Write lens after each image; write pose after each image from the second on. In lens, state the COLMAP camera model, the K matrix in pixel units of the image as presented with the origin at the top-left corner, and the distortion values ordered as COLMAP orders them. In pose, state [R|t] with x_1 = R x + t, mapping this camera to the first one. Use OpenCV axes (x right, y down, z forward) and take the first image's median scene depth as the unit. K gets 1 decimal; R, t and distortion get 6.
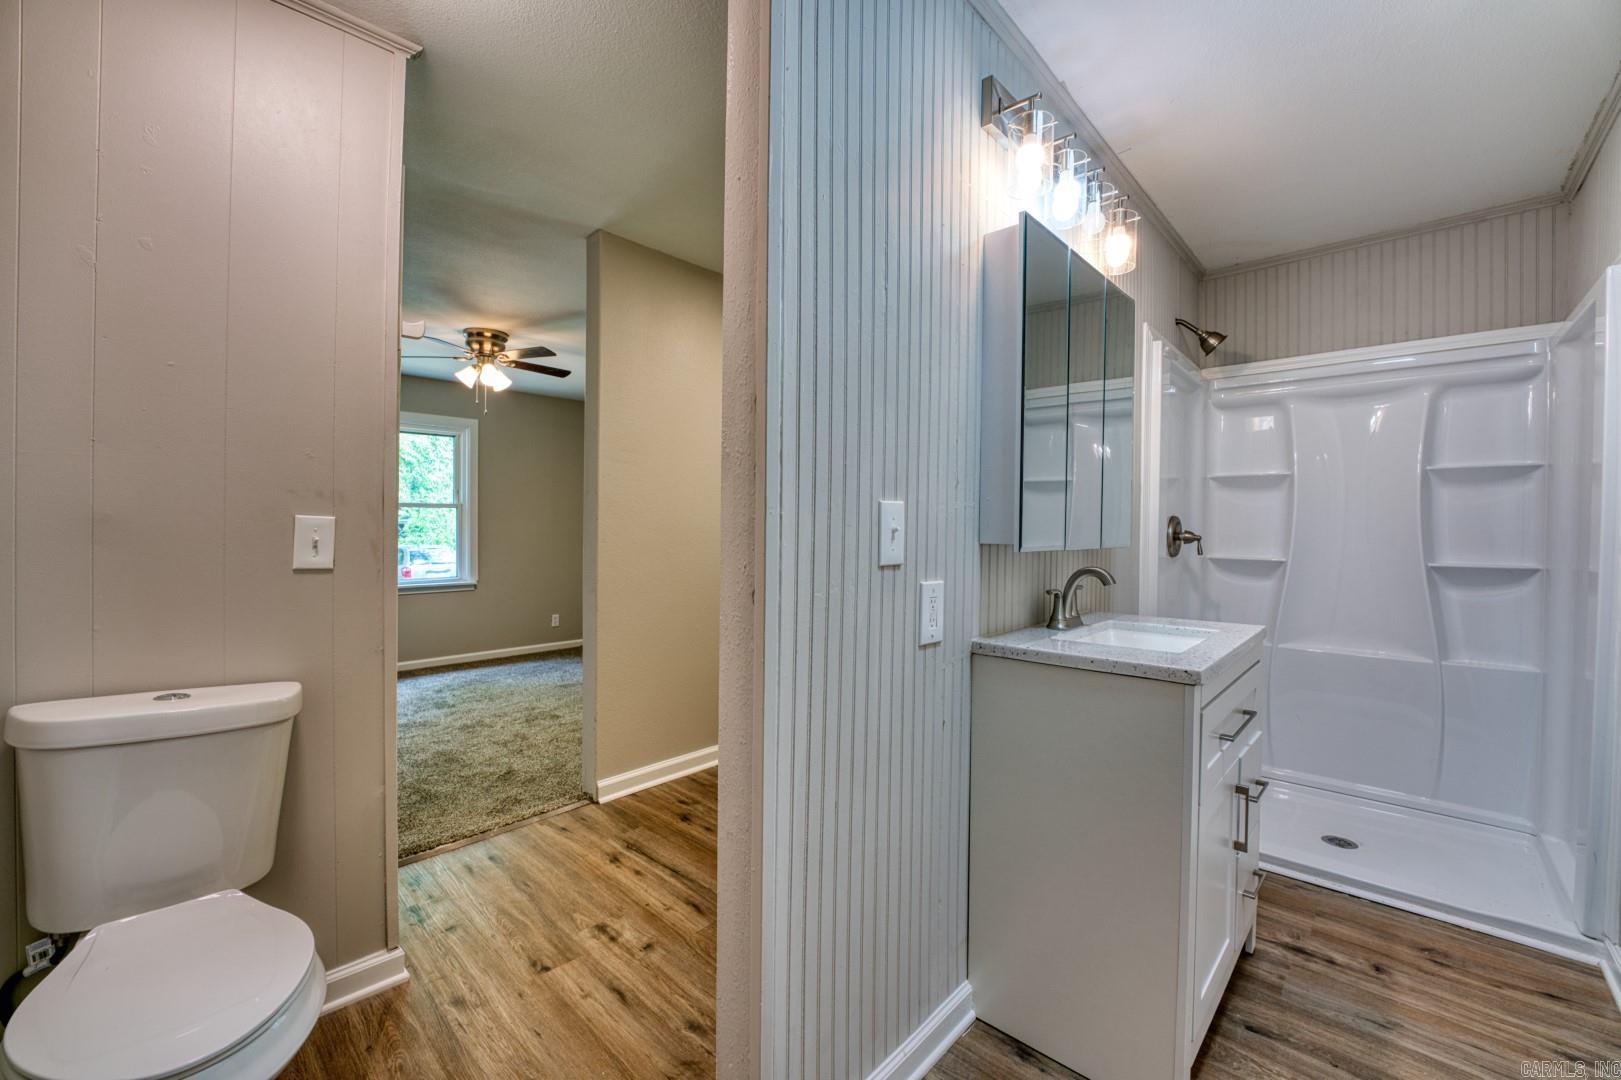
lens RADIAL K [[652.4, 0, 806.8], [0, 652.4, 538.3], [0, 0, 1]] dist [-0.031704, 0.003605]
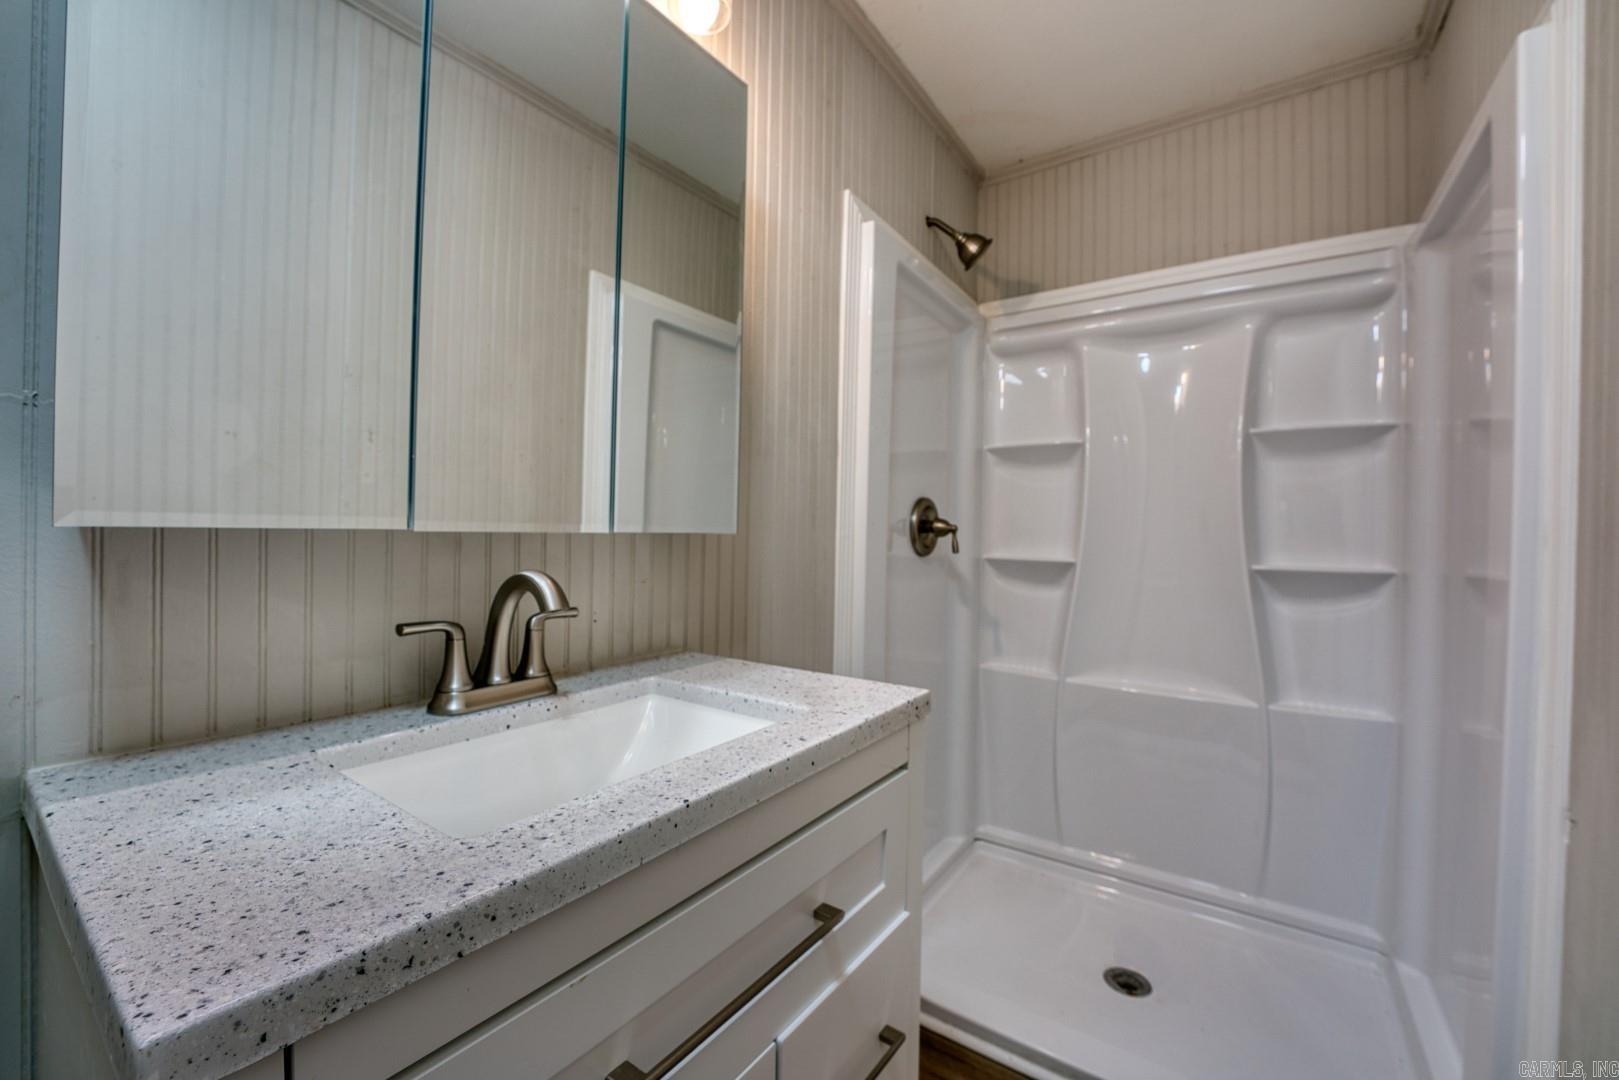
lens RADIAL K [[642.1, 0, 809.5], [0, 642.1, 540.0], [0, 0, 1]] dist [-0.028493, 0.000543]
pose [[0.990027, 0.004701, 0.140797, 0.374364], [-0.004160, 0.999983, -0.004136, 0.015700], [-0.140814, 0.003509, 0.990030, 0.354300]]
